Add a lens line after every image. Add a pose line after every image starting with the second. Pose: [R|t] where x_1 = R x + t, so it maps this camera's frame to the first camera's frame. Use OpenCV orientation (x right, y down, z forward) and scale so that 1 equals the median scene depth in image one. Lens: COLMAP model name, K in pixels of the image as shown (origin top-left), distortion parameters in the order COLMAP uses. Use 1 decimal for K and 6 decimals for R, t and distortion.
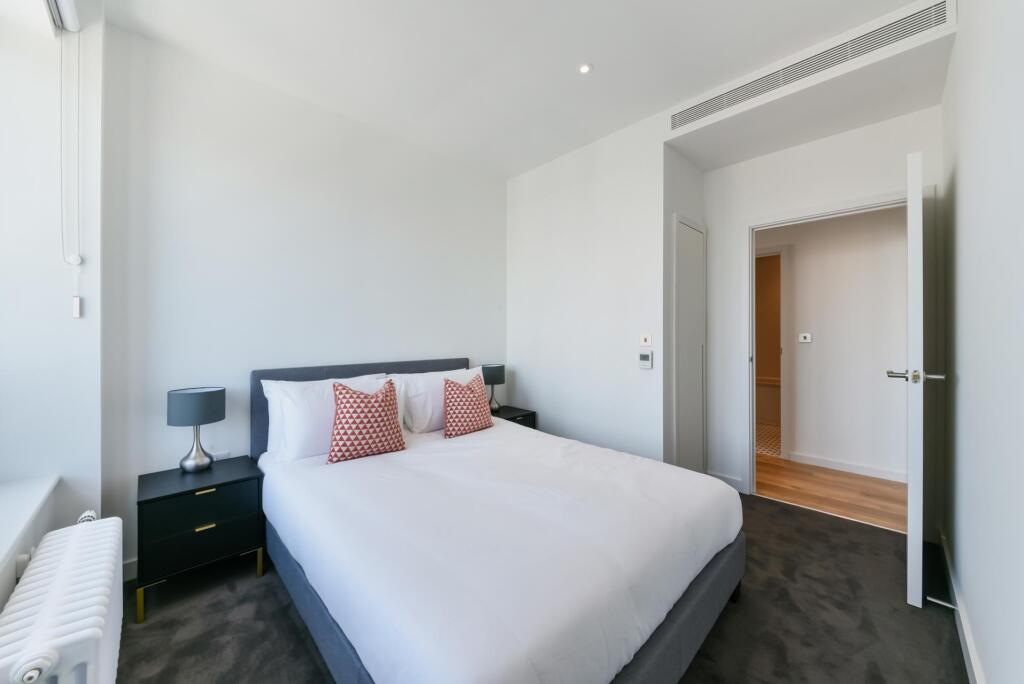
lens RADIAL K [[368.3, 0, 511.7], [0, 368.3, 333.0], [0, 0, 1]] dist [0.001533, 0.000054]
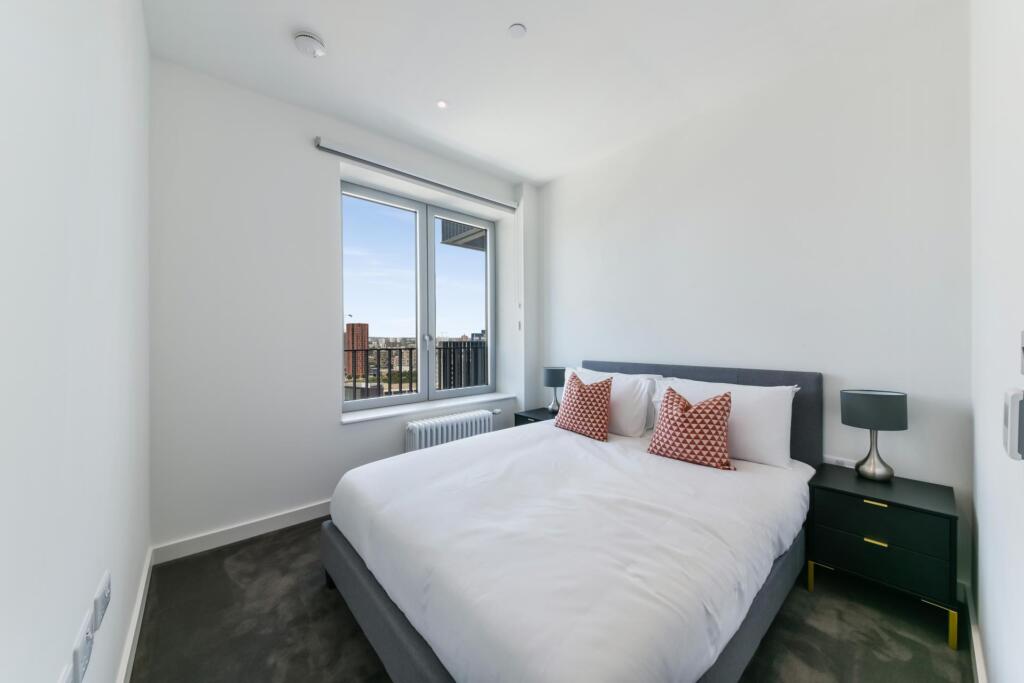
lens RADIAL K [[364.6, 0, 512.0], [0, 364.6, 340.0], [0, 0, 1]] dist [-0.000623, -0.000062]
pose [[-0.053954, 0.010686, -0.998486, 0.559744], [0.006191, 0.999927, 0.010367, -0.002365], [0.998524, -0.005622, -0.054016, 0.541120]]
